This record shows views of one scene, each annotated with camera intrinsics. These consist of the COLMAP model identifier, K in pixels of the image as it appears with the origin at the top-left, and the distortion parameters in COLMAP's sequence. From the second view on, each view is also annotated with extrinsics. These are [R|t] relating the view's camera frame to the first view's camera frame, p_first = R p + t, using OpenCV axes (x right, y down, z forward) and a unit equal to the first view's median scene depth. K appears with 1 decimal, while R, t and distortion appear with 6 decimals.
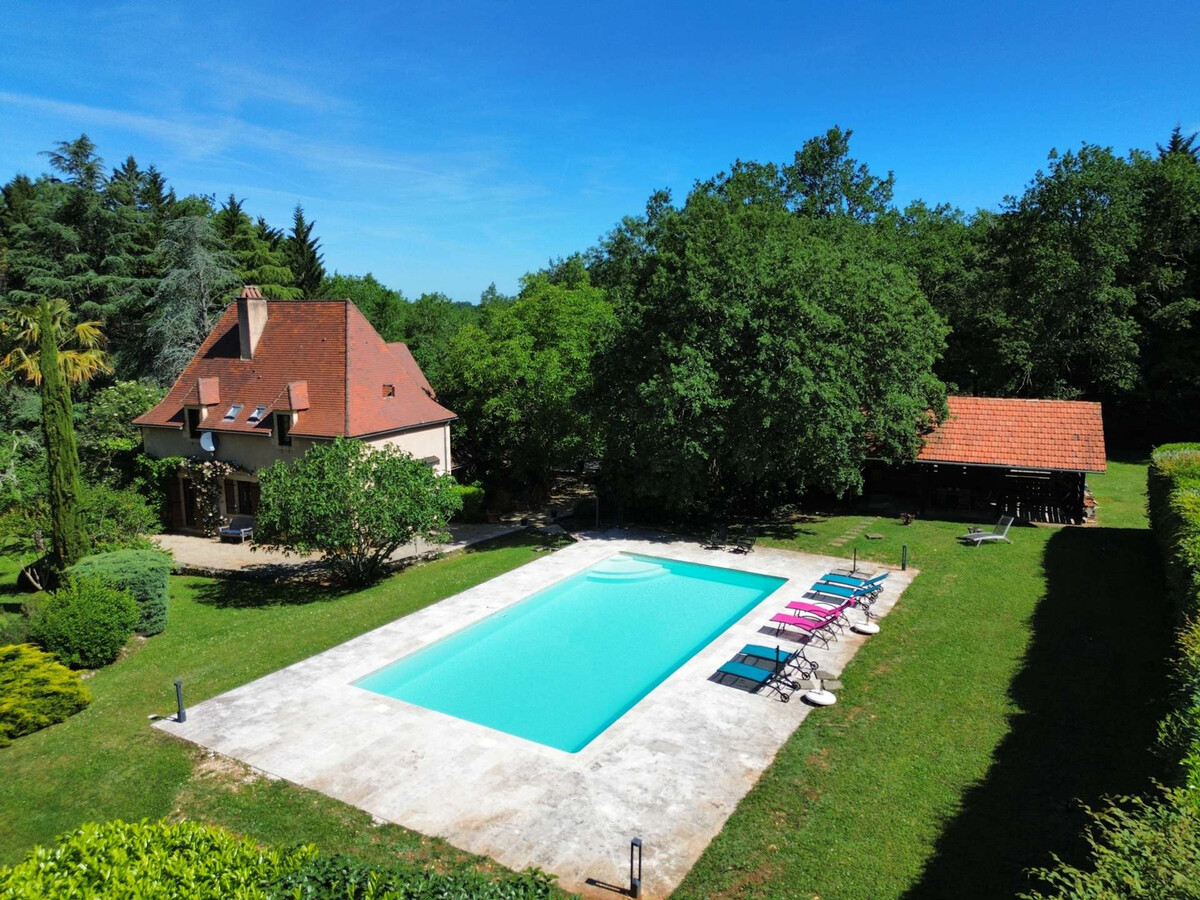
lens RADIAL K [[844.3, 0, 600.0], [0, 844.3, 450.0], [0, 0, 1]] dist [0.076790, -0.071804]
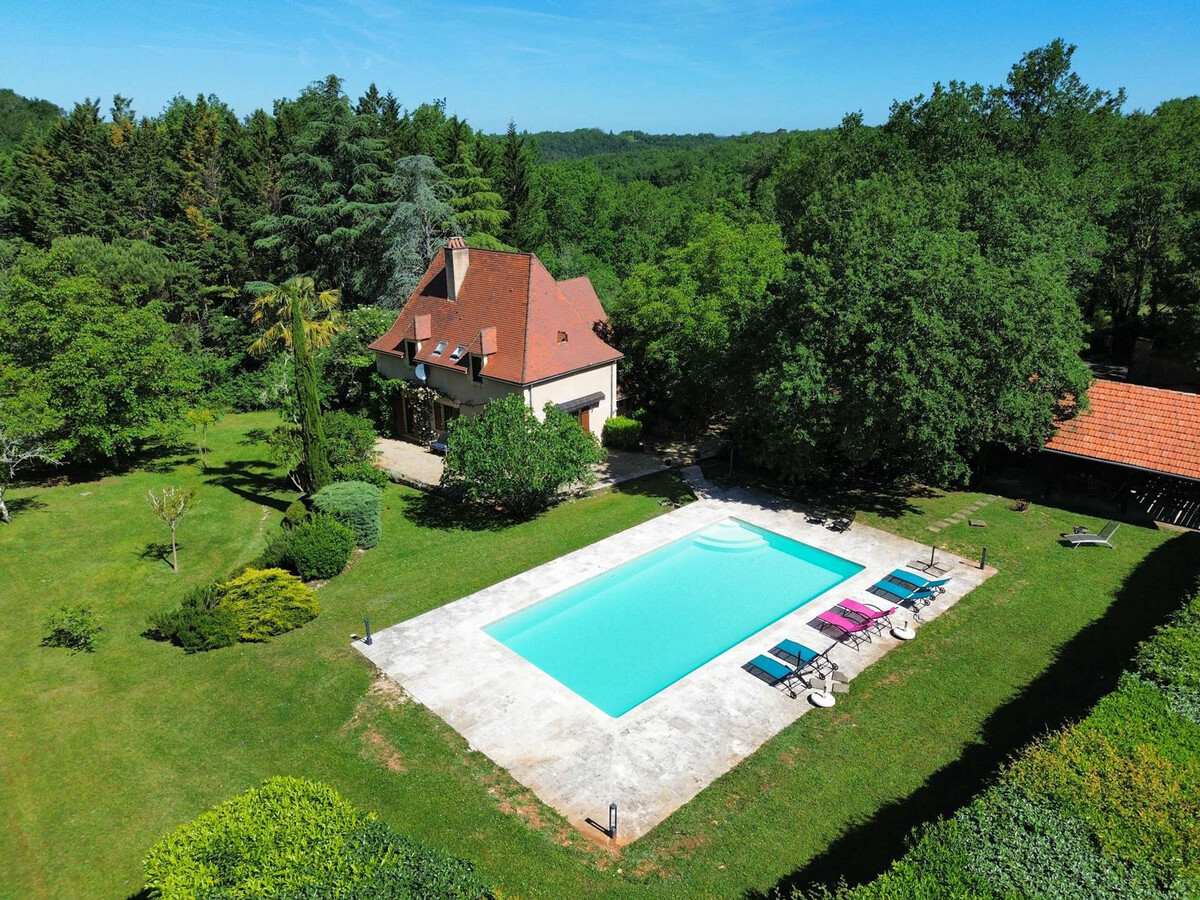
lens RADIAL K [[848.3, 0, 600.0], [0, 848.3, 450.0], [0, 0, 1]] dist [0.074798, -0.076806]
pose [[0.962183, 0.091472, -0.256586, 0.135253], [-0.042809, 0.981007, 0.189192, -0.171731], [0.269018, -0.171053, 0.947824, -0.129227]]
